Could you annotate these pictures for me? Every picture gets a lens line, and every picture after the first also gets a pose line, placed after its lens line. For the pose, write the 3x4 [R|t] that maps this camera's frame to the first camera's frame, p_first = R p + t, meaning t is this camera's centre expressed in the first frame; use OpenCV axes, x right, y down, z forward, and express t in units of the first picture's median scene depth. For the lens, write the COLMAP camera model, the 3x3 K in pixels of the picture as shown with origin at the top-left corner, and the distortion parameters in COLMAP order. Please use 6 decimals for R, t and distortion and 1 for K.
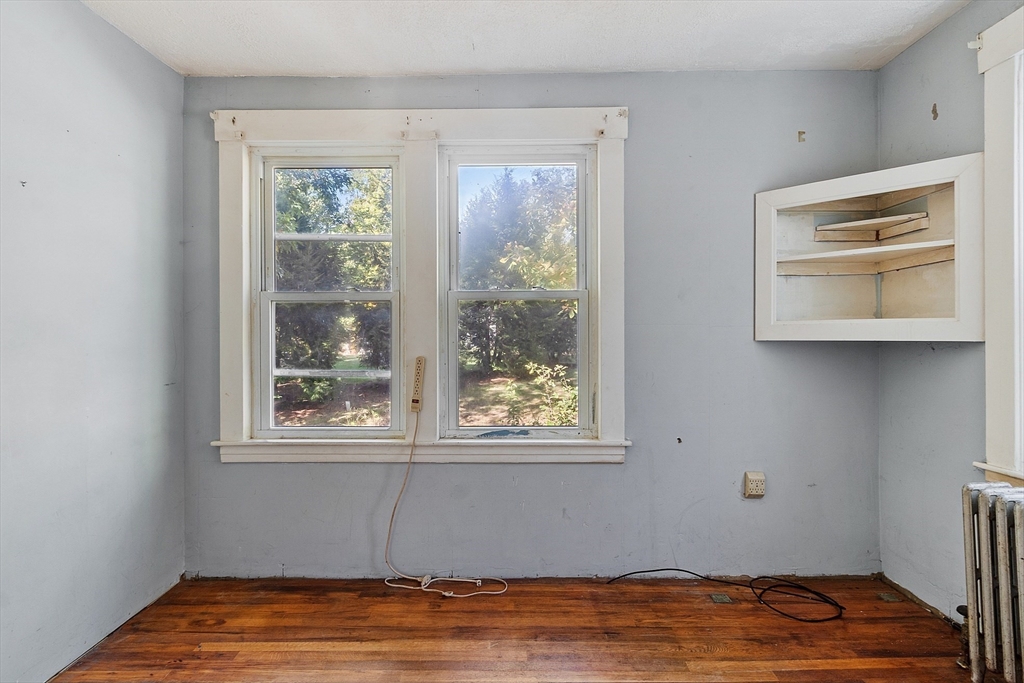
lens RADIAL K [[551.3, 0, 509.4], [0, 551.3, 332.9], [0, 0, 1]] dist [0.003187, -0.000757]
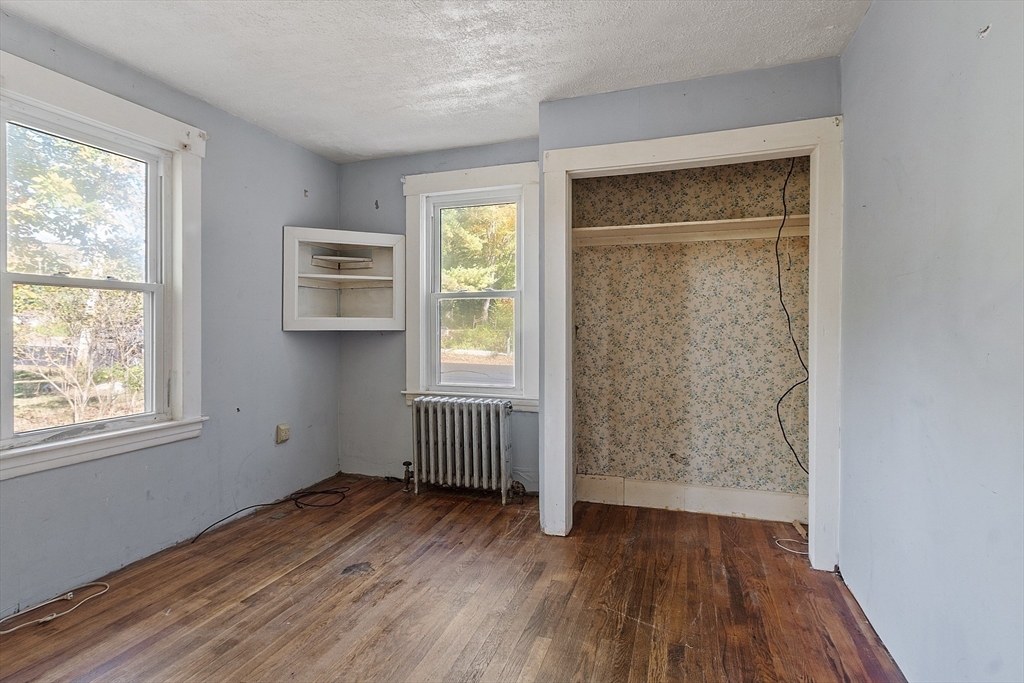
lens RADIAL K [[502.0, 0, 507.9], [0, 502.0, 334.6], [0, 0, 1]] dist [-0.001756, -0.000309]
pose [[0.324212, -0.009539, 0.945936, -0.615377], [-0.002202, 0.999939, 0.010839, 0.009050], [-0.945982, -0.005597, 0.324171, 0.046020]]
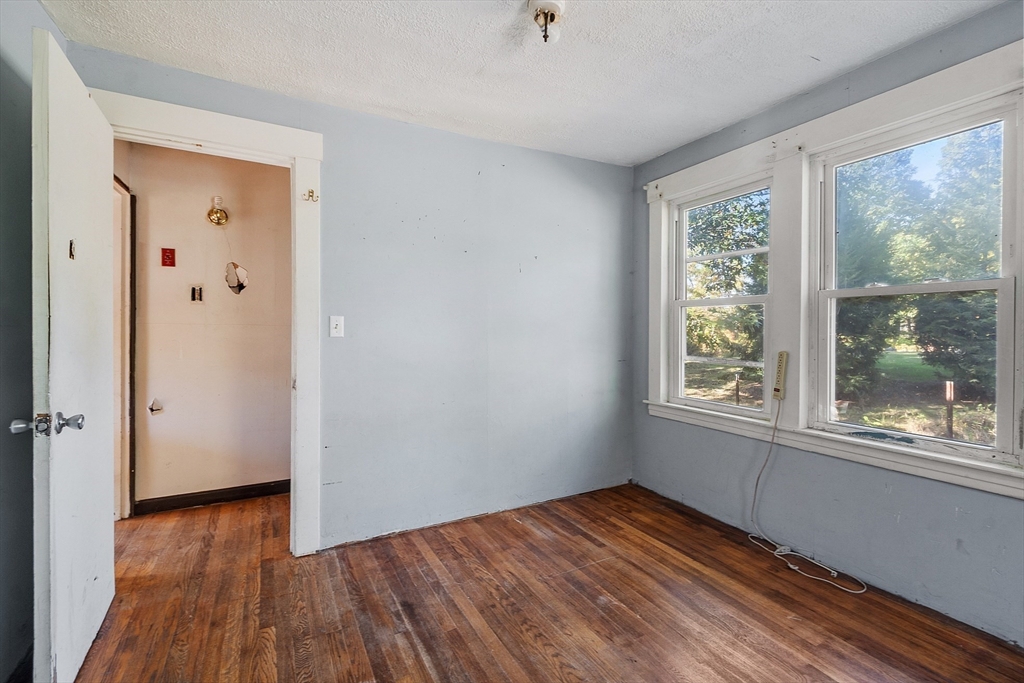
lens RADIAL K [[447.4, 0, 510.2], [0, 447.4, 337.0], [0, 0, 1]] dist [0.001025, -0.000387]
pose [[0.478884, 0.019236, -0.877667, 0.387840], [-0.004666, 0.999802, 0.019367, -0.001478], [0.877866, -0.005180, 0.478879, 0.074961]]
